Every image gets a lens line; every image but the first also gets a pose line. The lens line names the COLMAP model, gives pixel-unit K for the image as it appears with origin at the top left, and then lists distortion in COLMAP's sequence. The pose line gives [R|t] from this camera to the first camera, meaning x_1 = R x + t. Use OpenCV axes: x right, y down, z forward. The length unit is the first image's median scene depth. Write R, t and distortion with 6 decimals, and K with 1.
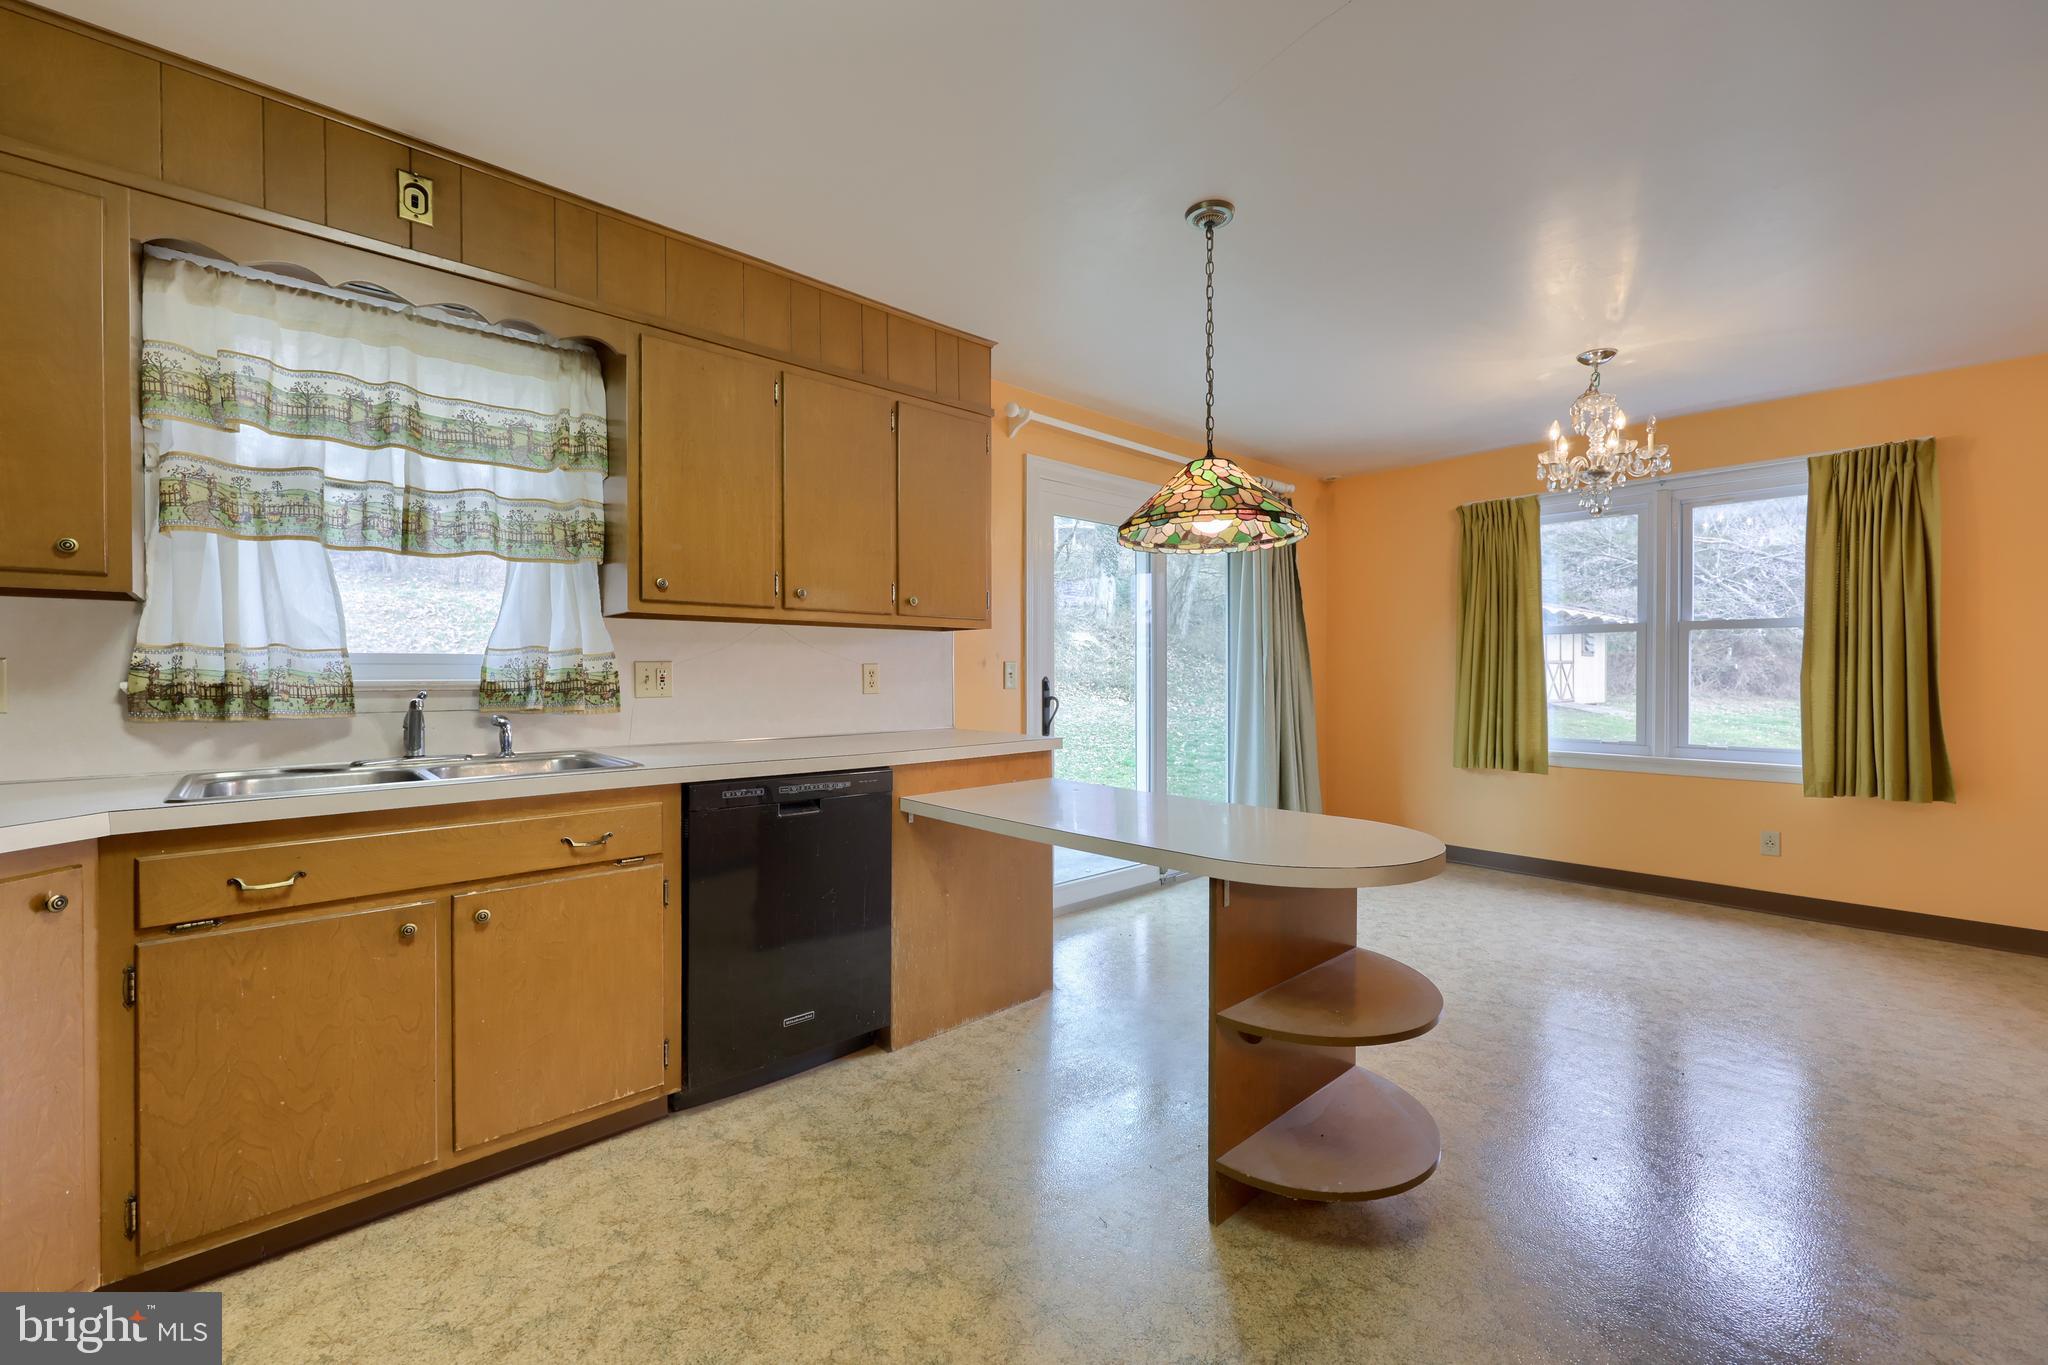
lens RADIAL K [[828.7, 0, 1021.4], [0, 828.7, 678.7], [0, 0, 1]] dist [0.001878, -0.000289]
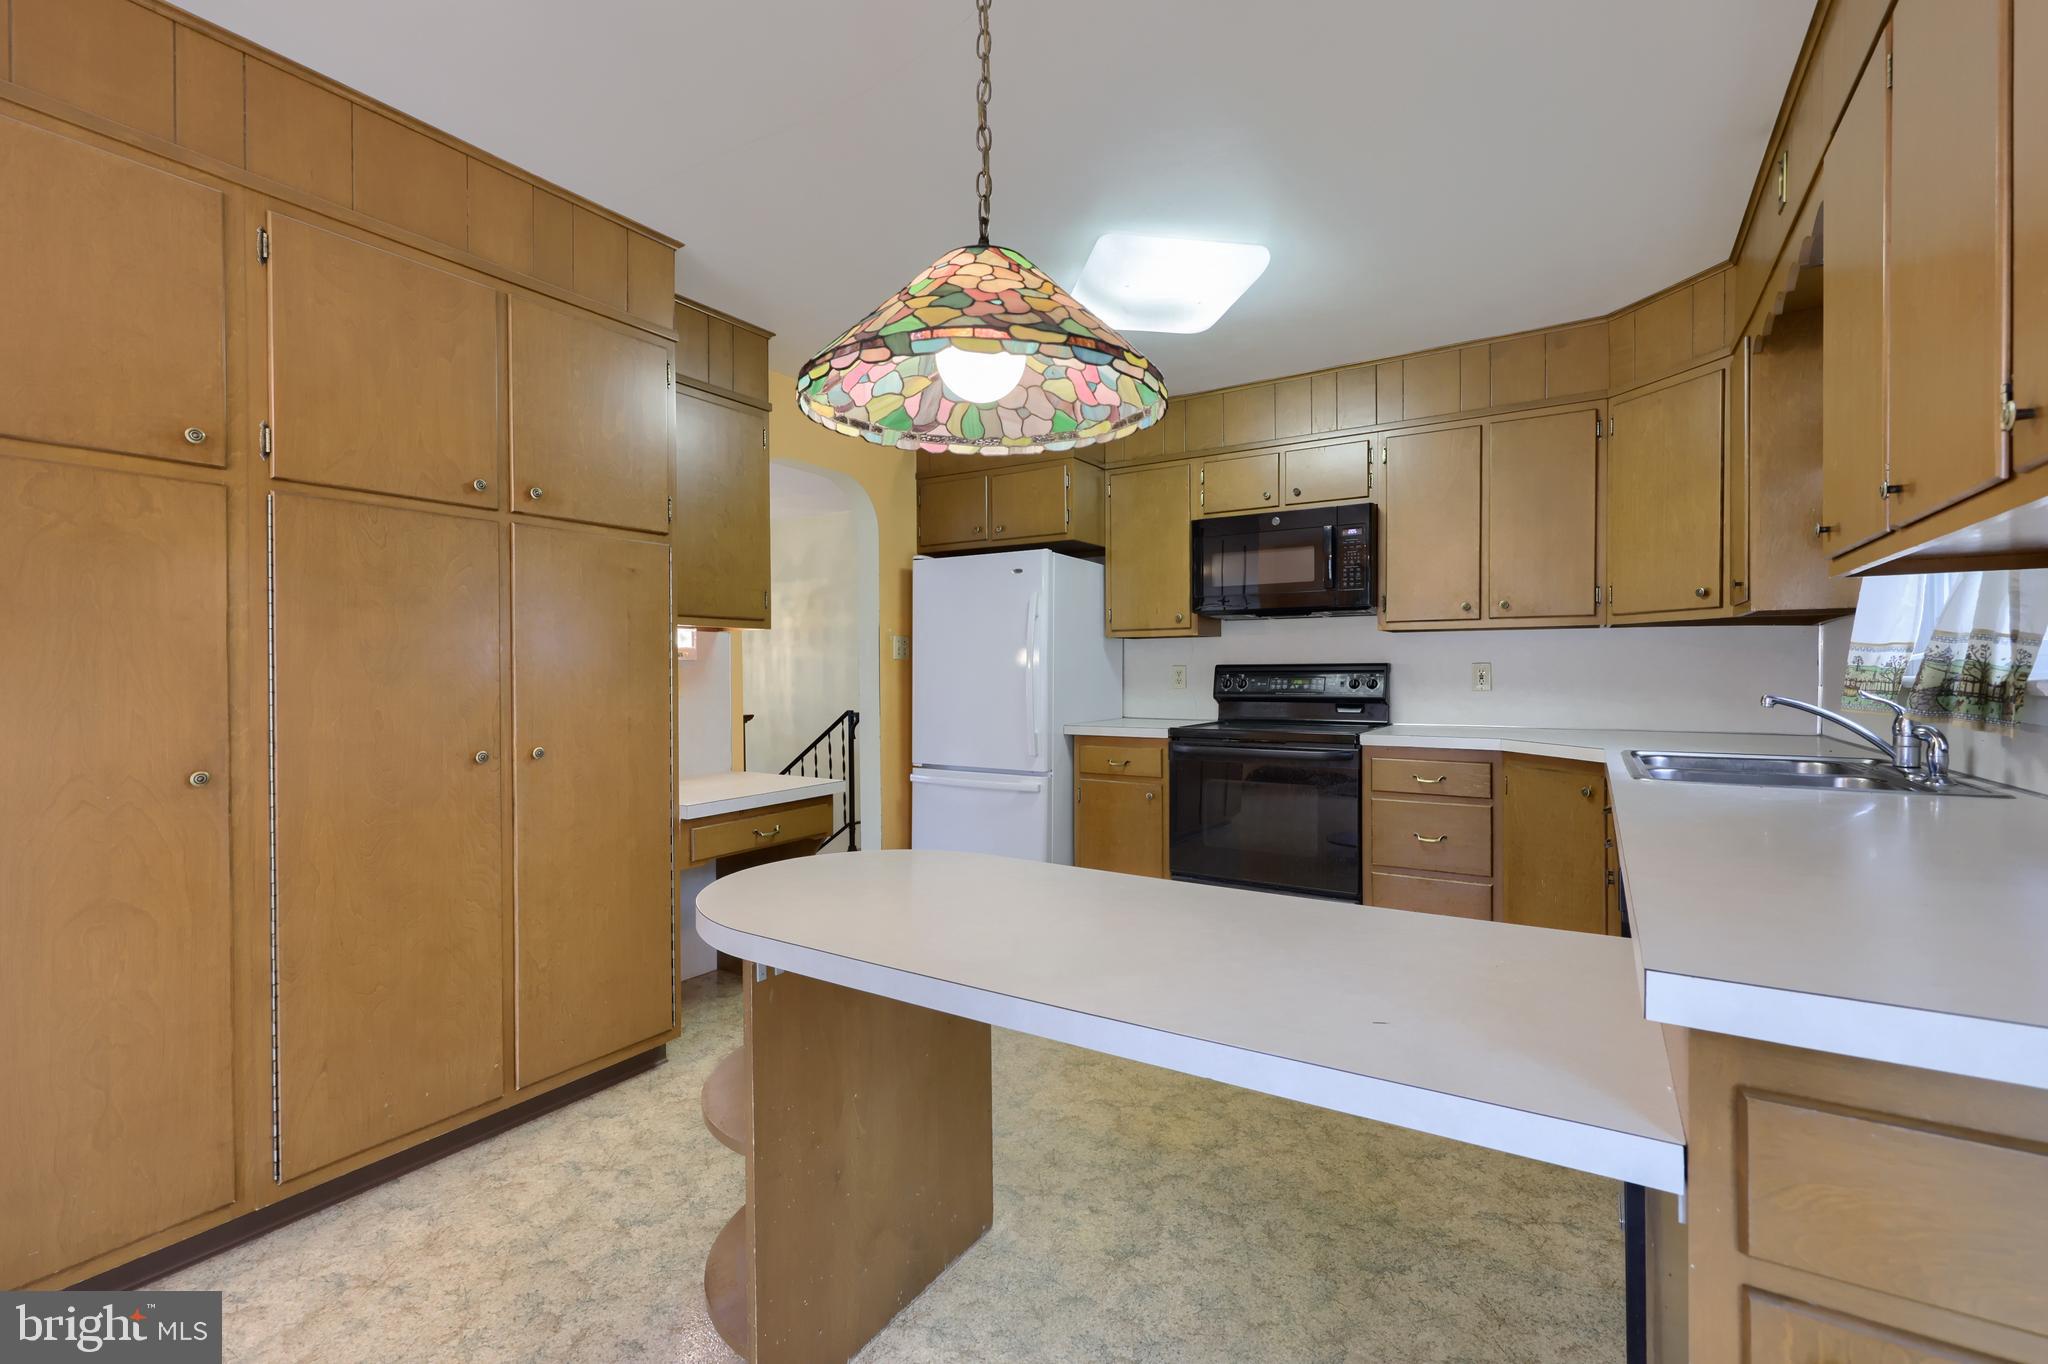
lens RADIAL K [[876.4, 0, 1025.4], [0, 876.4, 684.2], [0, 0, 1]] dist [-0.001330, 0.000883]
pose [[-0.963592, 0.010552, -0.267170, 0.230354], [0.005593, 0.999798, 0.019316, -0.007831], [0.267319, 0.017118, -0.963456, 0.999225]]
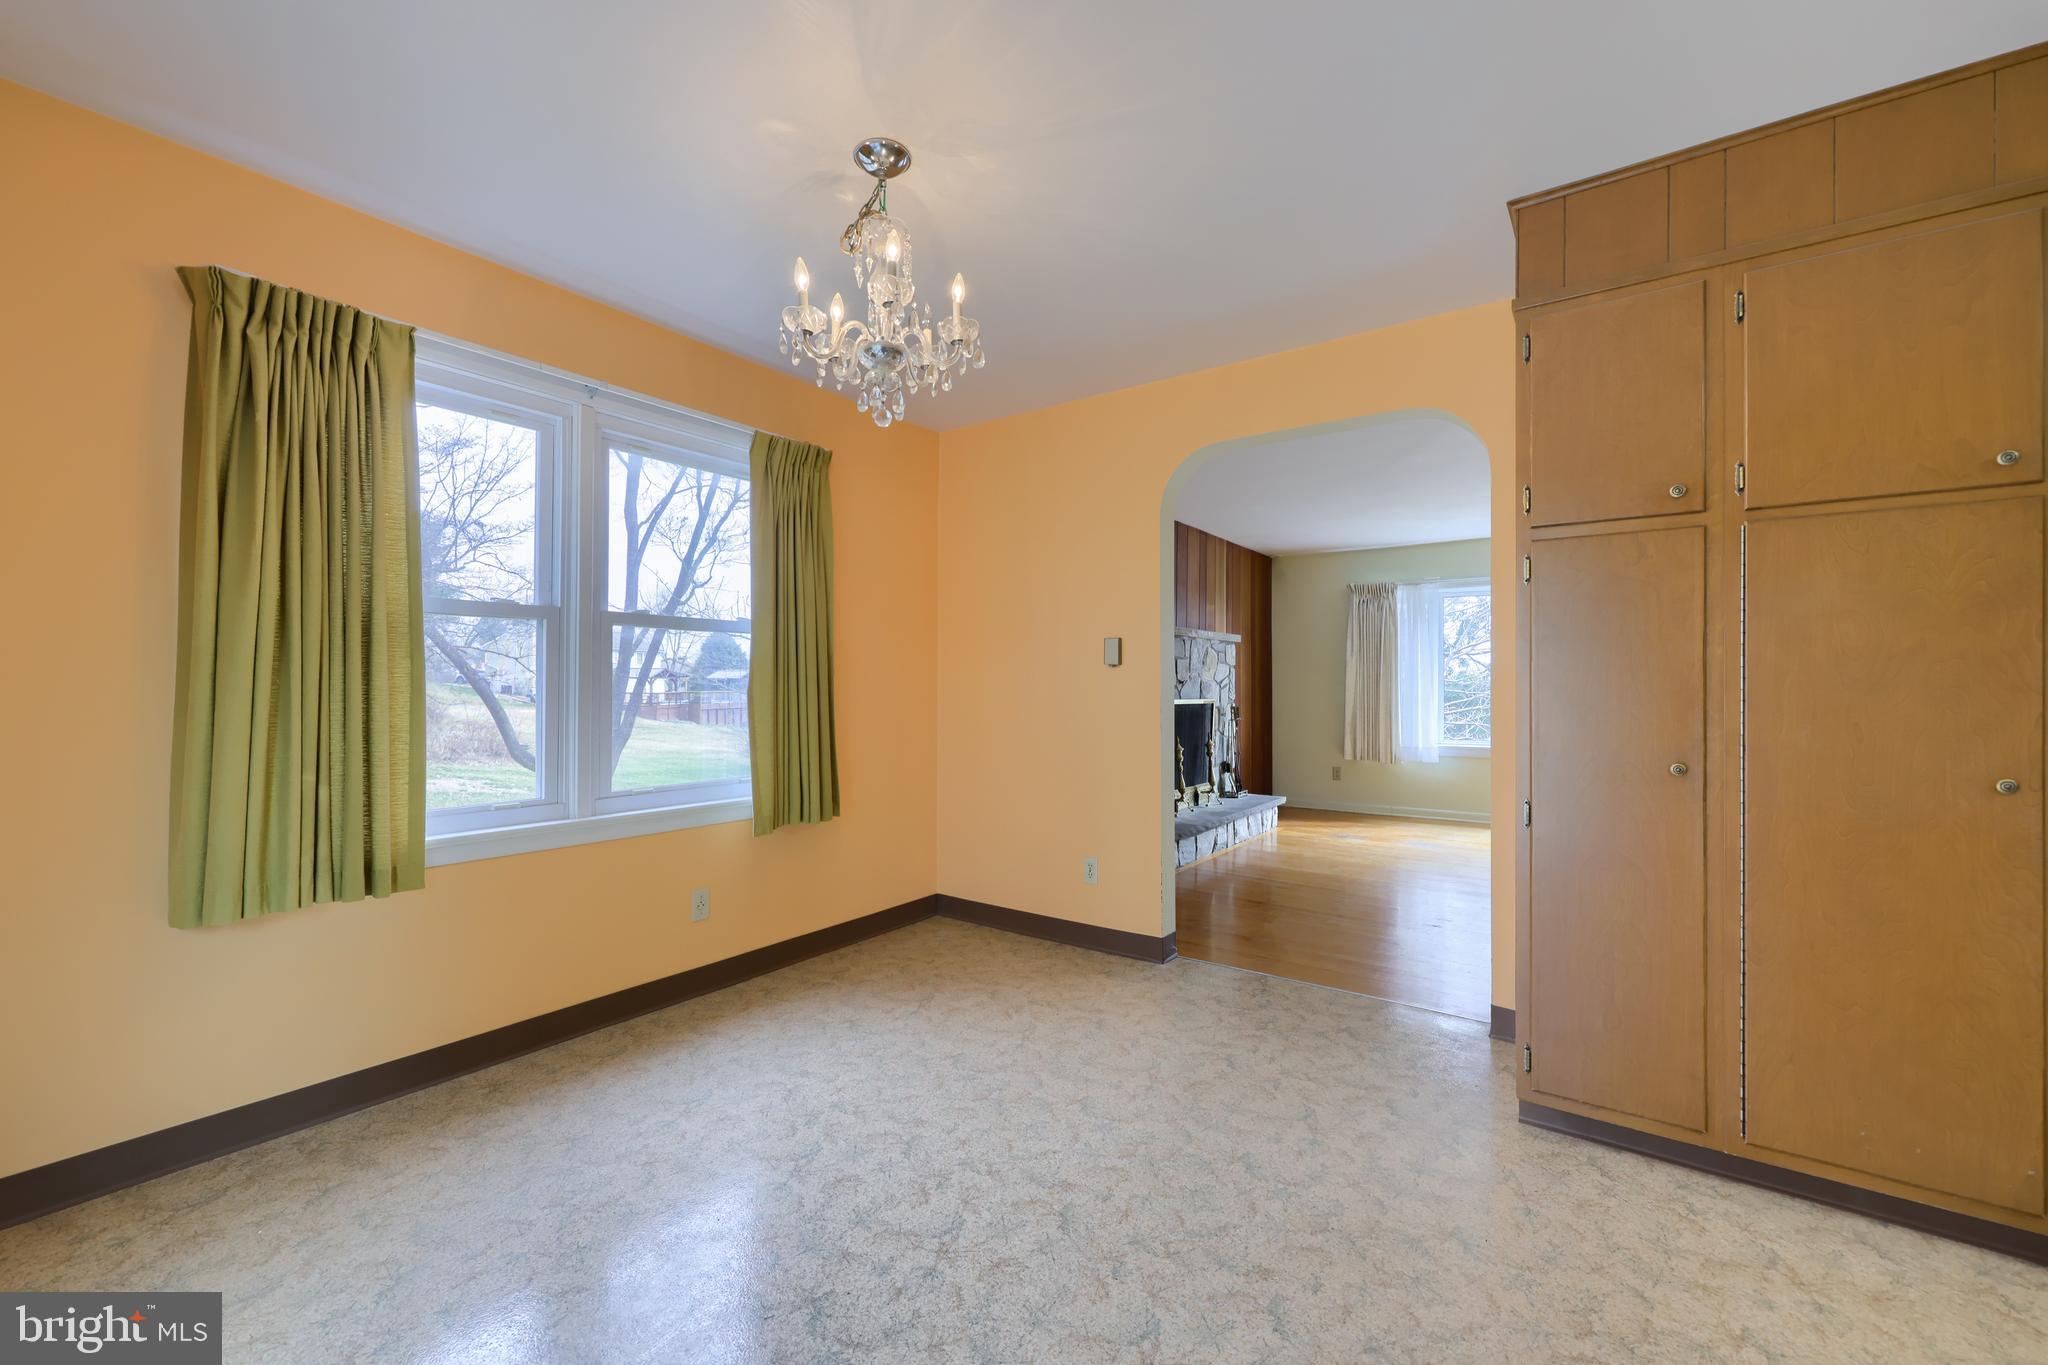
lens RADIAL K [[814.1, 0, 1021.0], [0, 814.1, 683.1], [0, 0, 1]] dist [-0.004386, 0.000087]
pose [[-0.206220, 0.006389, 0.978485, 0.095644], [0.005180, 0.999972, -0.005437, -0.006142], [-0.978492, 0.003947, -0.206248, 0.961366]]
